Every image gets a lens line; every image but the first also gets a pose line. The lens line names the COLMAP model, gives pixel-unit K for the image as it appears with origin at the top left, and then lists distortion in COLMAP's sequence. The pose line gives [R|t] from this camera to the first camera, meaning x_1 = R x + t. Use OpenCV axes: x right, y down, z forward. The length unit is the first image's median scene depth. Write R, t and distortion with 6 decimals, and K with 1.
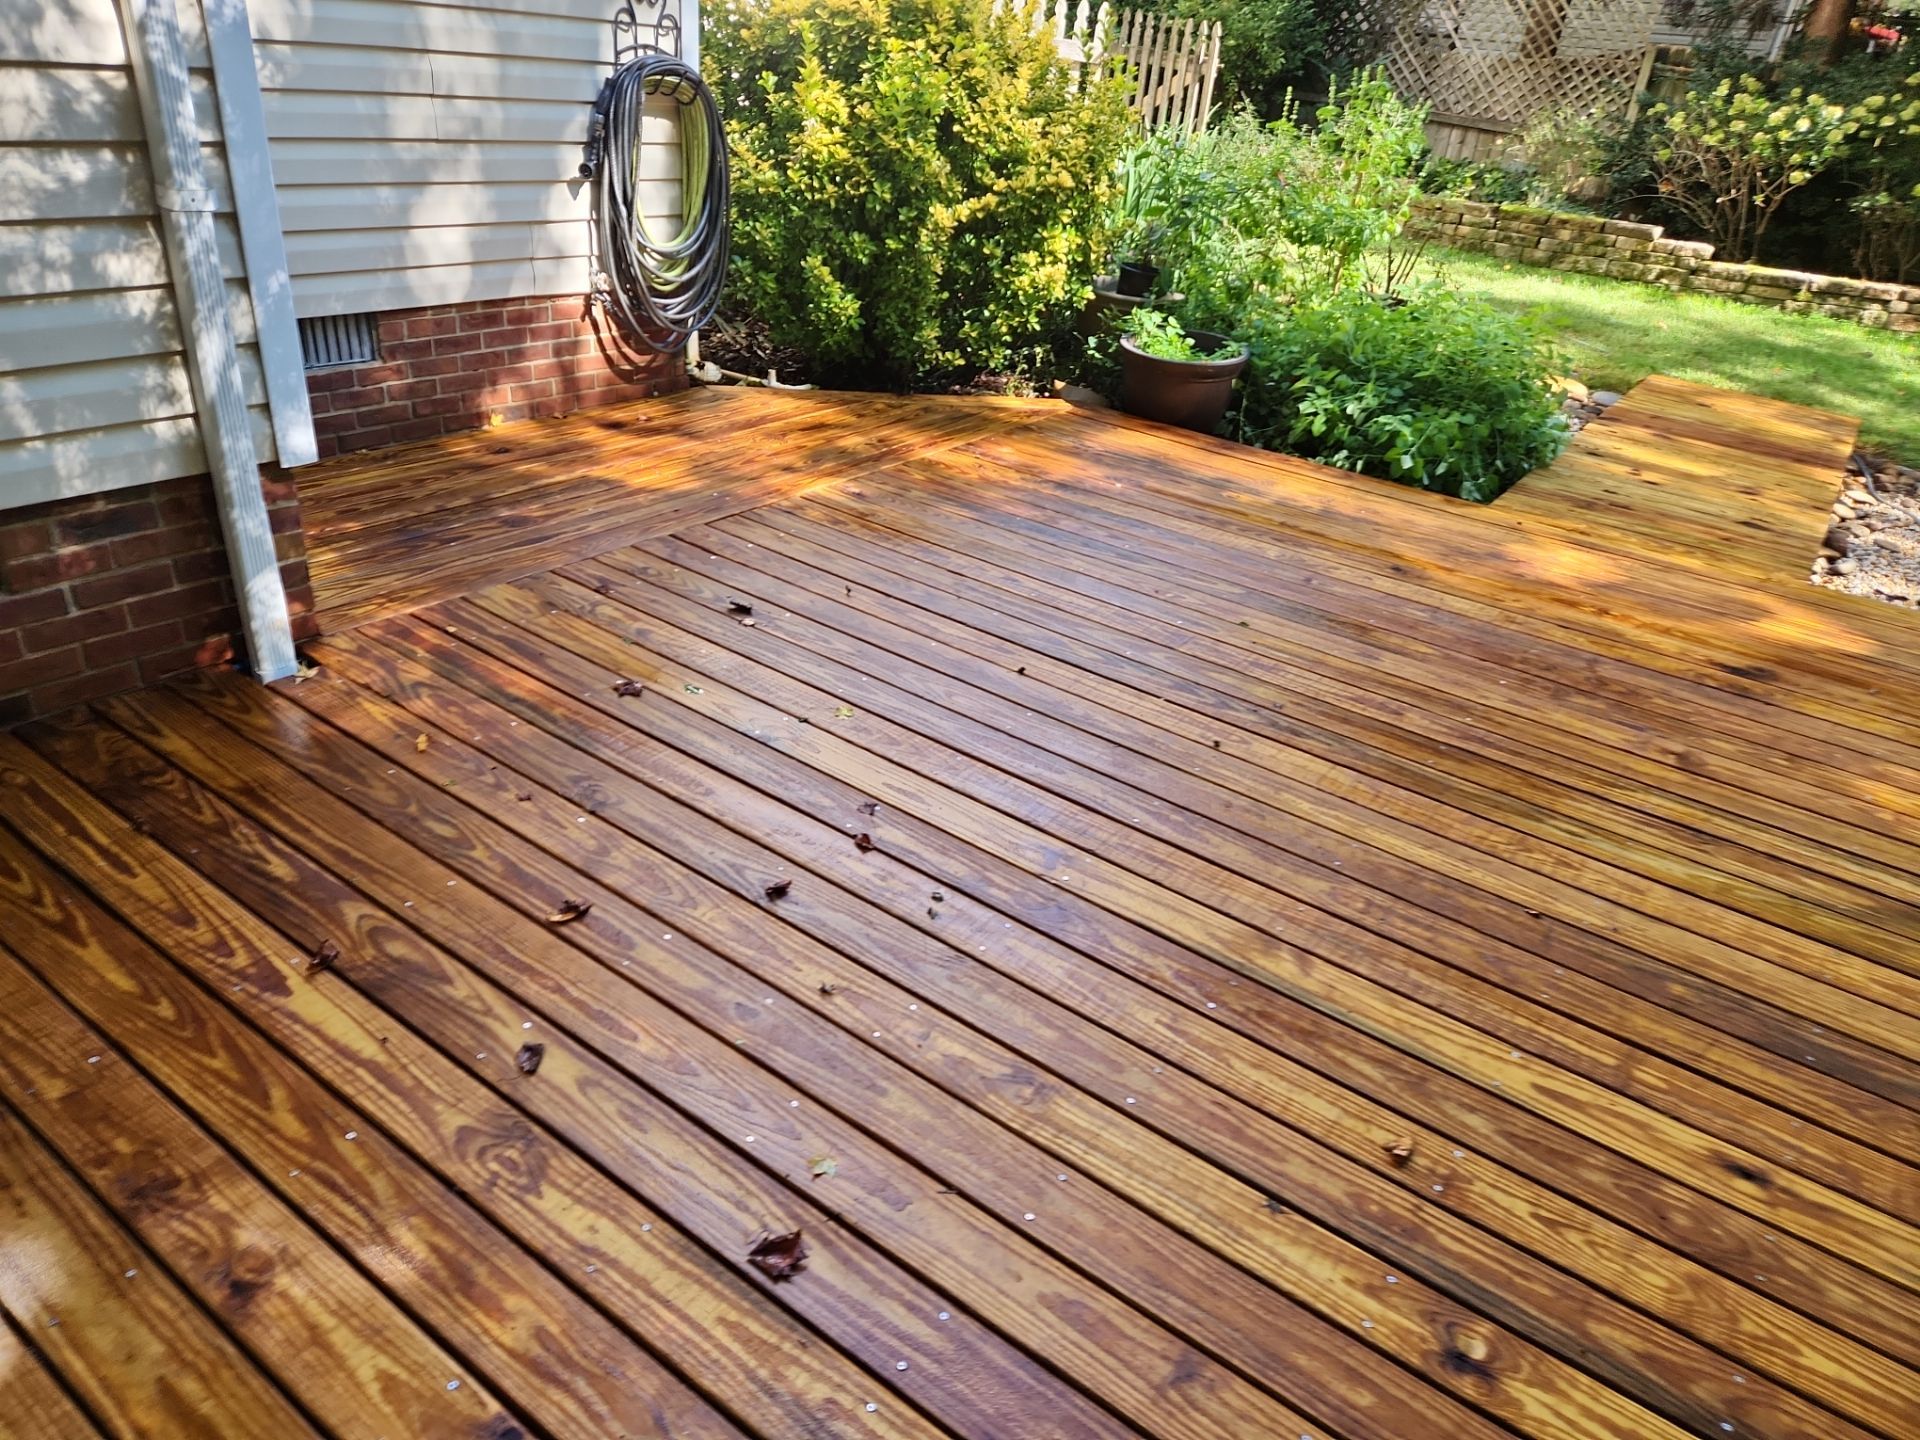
lens RADIAL K [[1284.4, 0, 949.7], [0, 1284.4, 770.8], [0, 0, 1]] dist [0.070977, -0.057981]
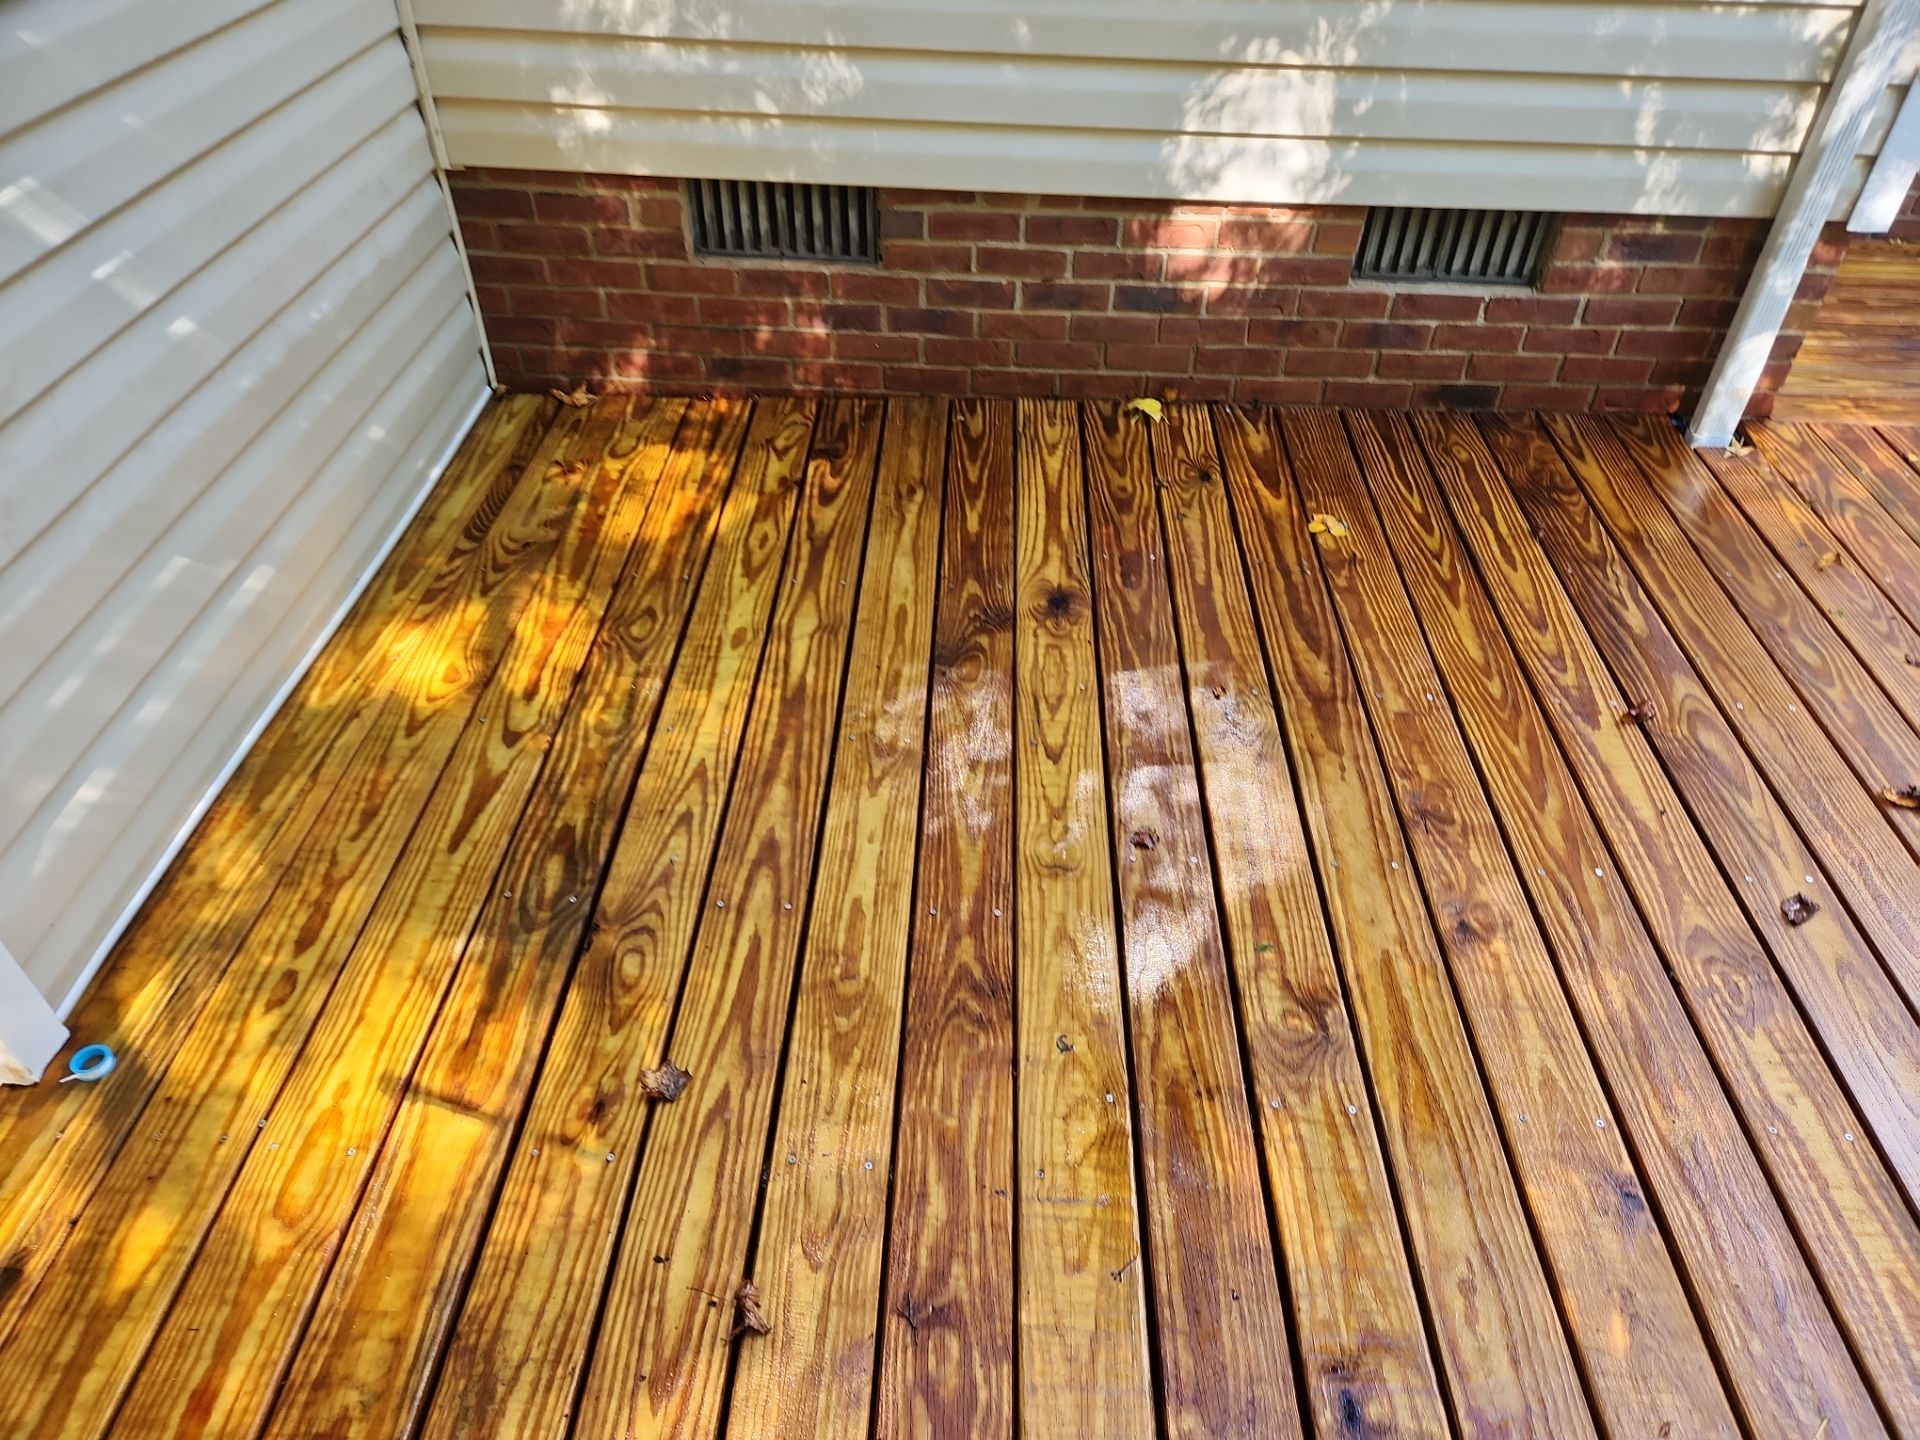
lens RADIAL K [[1284.4, 0, 949.7], [0, 1284.4, 770.8], [0, 0, 1]] dist [0.070977, -0.057981]
pose [[0.558113, 0.490855, -0.669007, -0.066743], [-0.389824, 0.866853, 0.310810, 0.063158], [0.732494, 0.087328, 0.675149, -0.058230]]
